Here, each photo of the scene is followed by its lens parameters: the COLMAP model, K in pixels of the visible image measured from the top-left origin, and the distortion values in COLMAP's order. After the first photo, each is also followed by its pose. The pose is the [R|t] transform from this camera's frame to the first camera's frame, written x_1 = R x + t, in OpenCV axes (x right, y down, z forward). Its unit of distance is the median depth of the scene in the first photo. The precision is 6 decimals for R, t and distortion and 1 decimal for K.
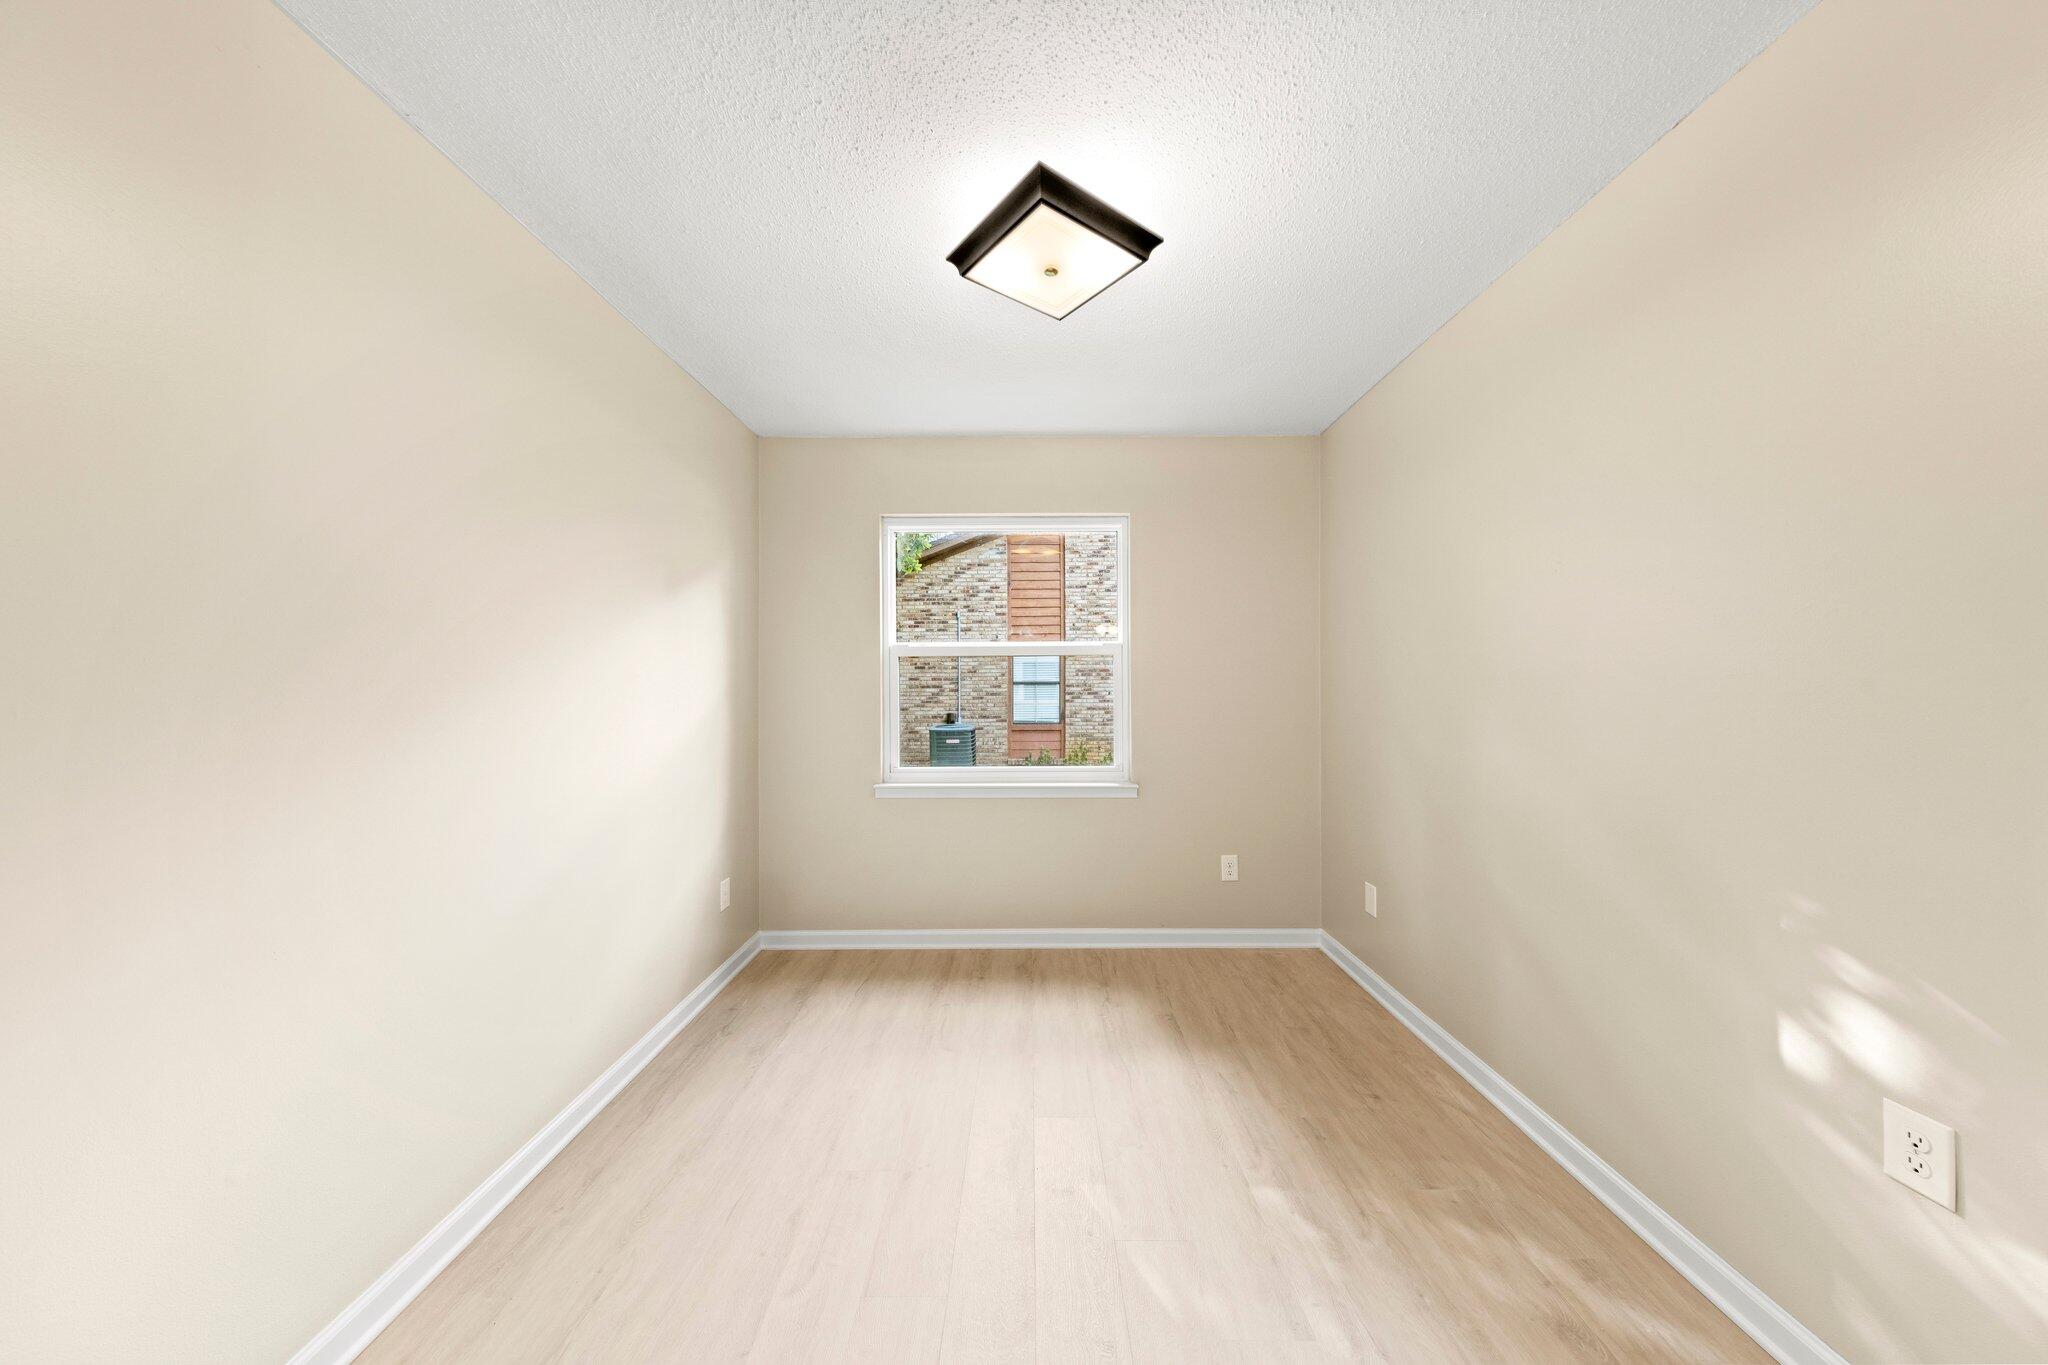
lens RADIAL K [[647.4, 0, 1032.4], [0, 647.4, 688.1], [0, 0, 1]] dist [0.006873, -0.000729]
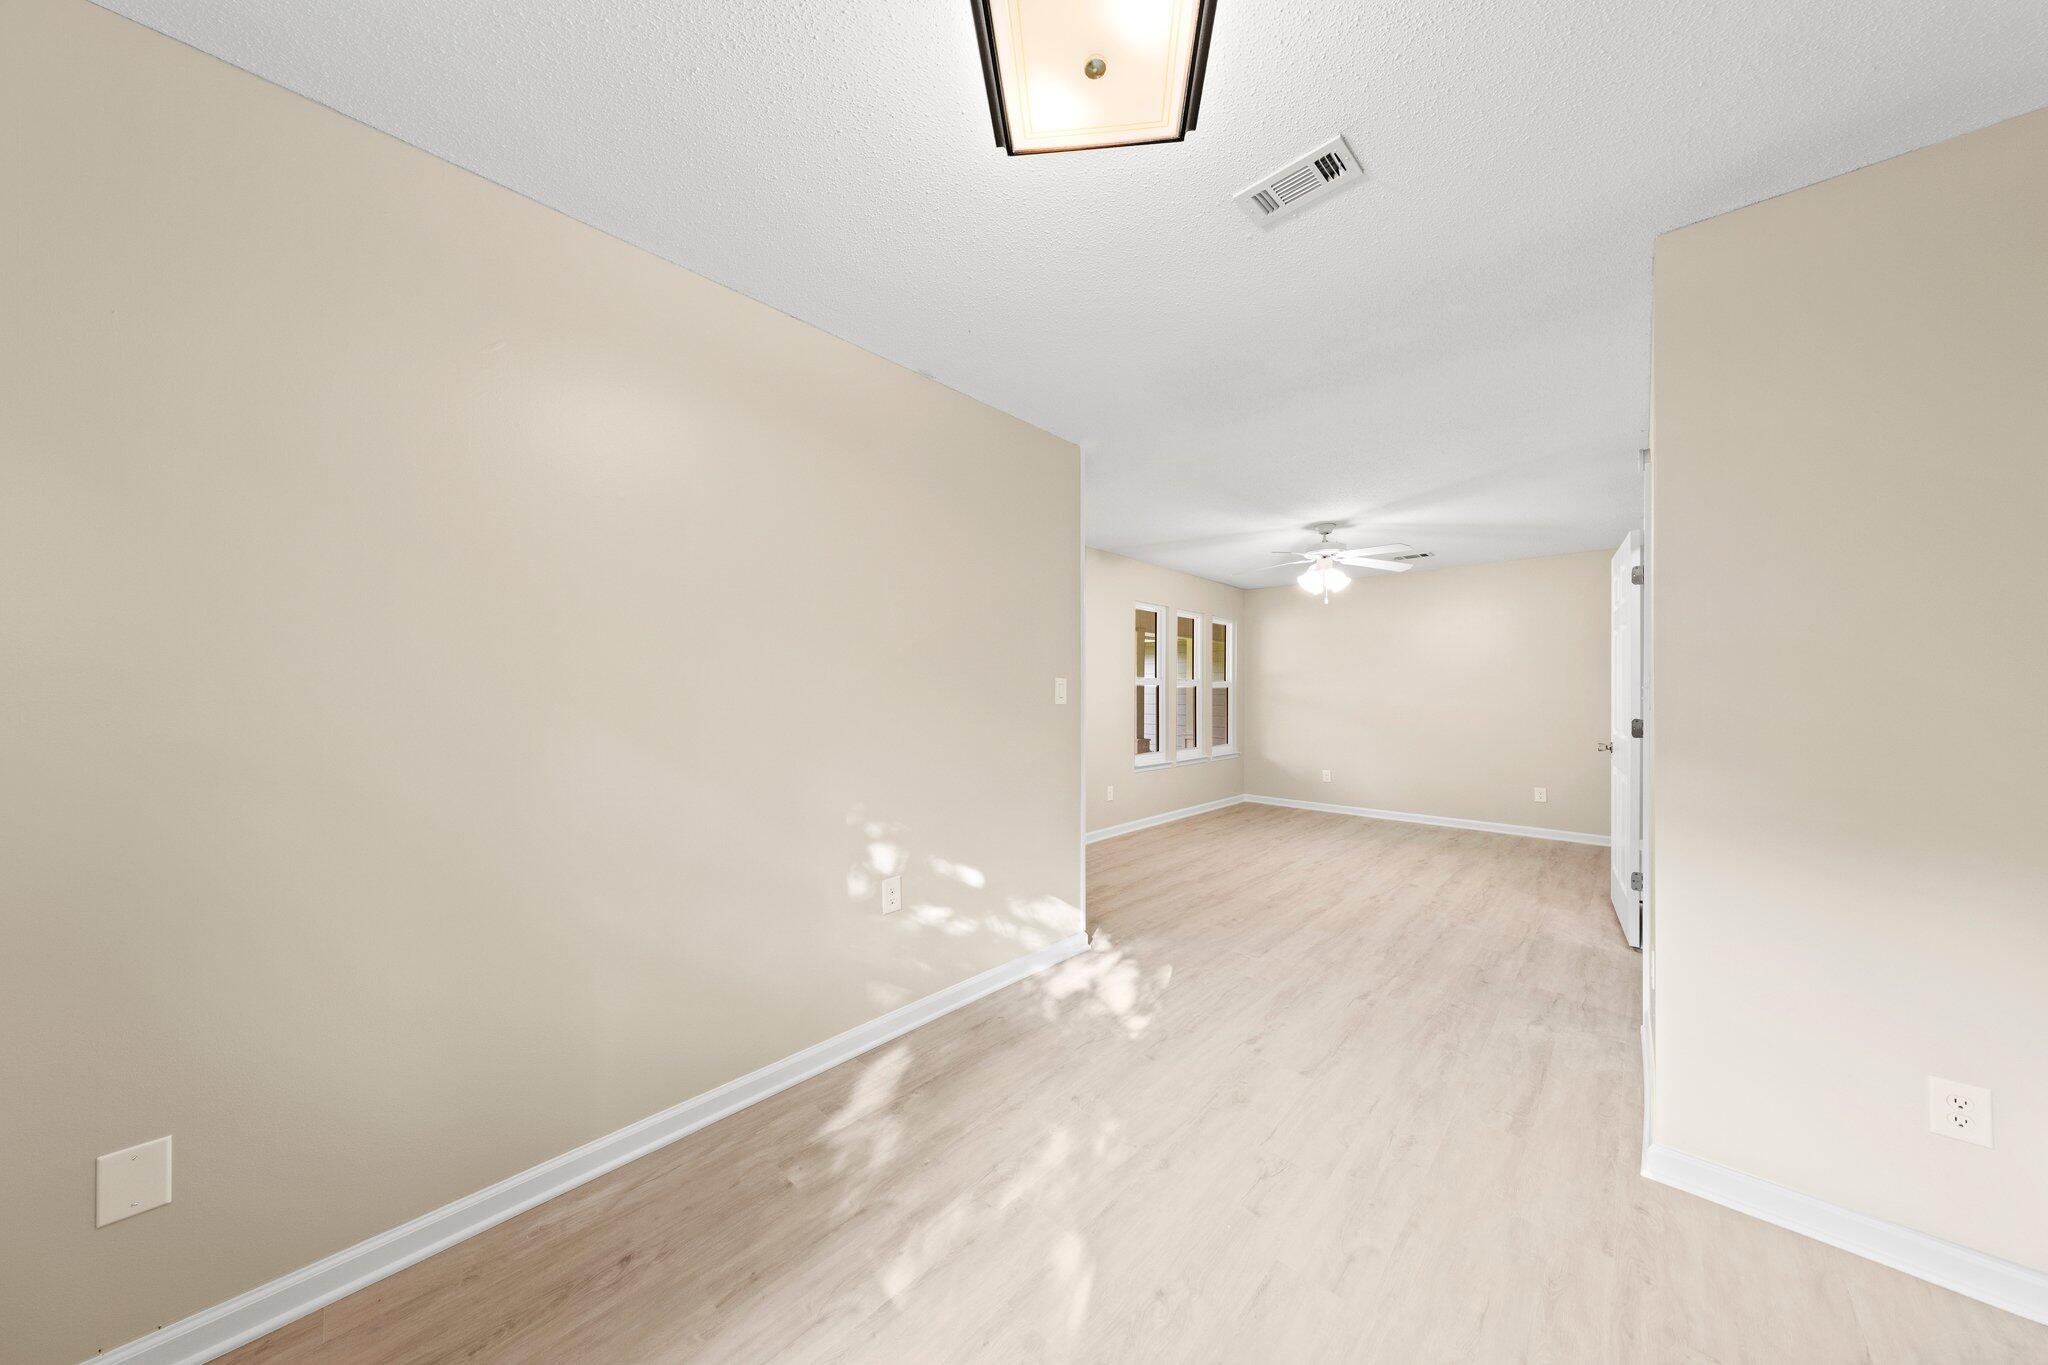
lens RADIAL K [[647.4, 0, 1010.7], [0, 647.4, 694.2], [0, 0, 1]] dist [0.006873, -0.000729]
pose [[-0.710175, 0.003691, 0.704015, -0.361109], [0.006142, 0.999981, 0.000954, -0.002654], [-0.703998, 0.005002, -0.710184, 1.489942]]
